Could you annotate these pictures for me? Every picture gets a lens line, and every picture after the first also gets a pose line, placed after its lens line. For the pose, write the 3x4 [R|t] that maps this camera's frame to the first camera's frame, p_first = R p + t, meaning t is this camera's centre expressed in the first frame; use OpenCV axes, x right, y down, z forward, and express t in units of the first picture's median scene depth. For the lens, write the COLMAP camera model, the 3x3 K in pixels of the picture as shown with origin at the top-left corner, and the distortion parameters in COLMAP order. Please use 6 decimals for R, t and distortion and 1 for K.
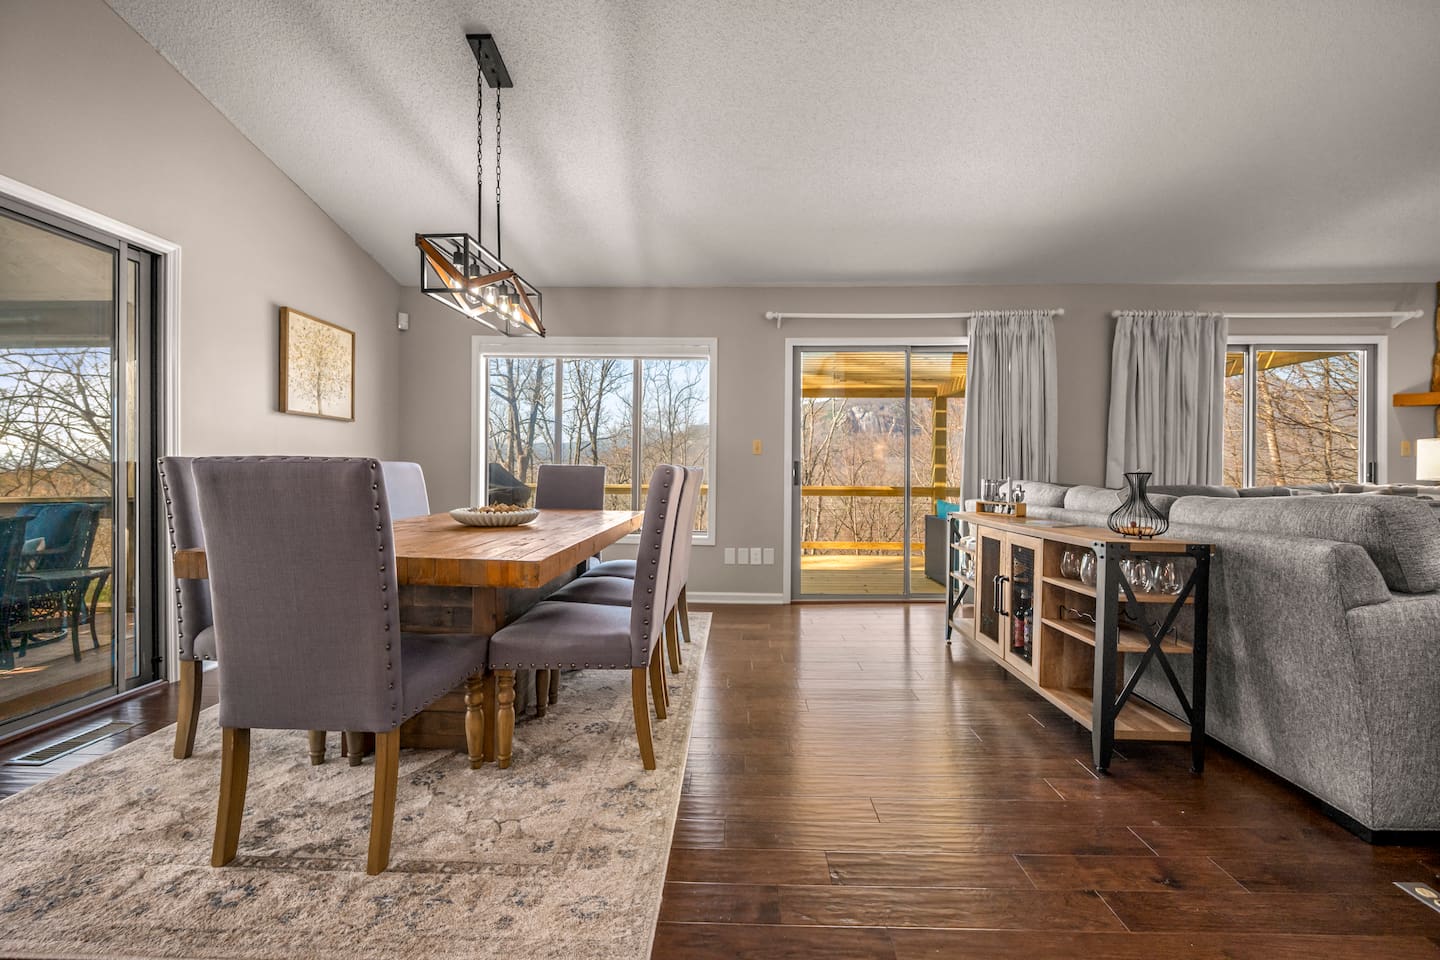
lens RADIAL K [[578.7, 0, 719.9], [0, 578.7, 476.7], [0, 0, 1]] dist [-0.000365, -0.000077]
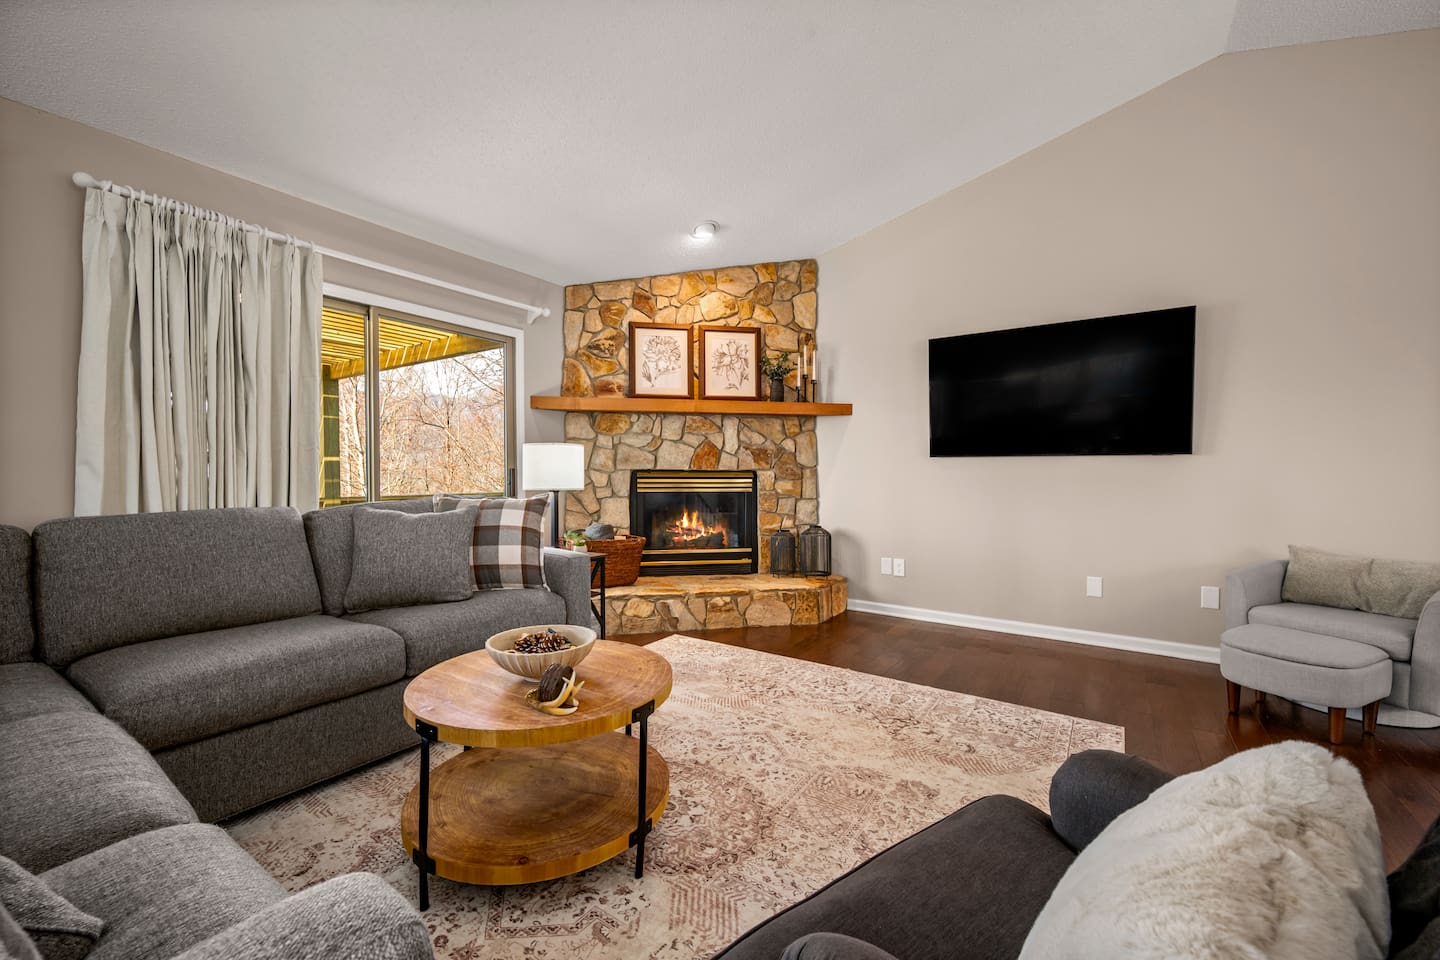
lens RADIAL K [[569.5, 0, 718.6], [0, 569.5, 495.3], [0, 0, 1]] dist [-0.000995, -0.000091]
pose [[0.546291, -0.038471, 0.836711, 0.697229], [0.006431, 0.999108, 0.041739, -0.022923], [-0.837571, -0.017420, 0.546051, 0.303570]]
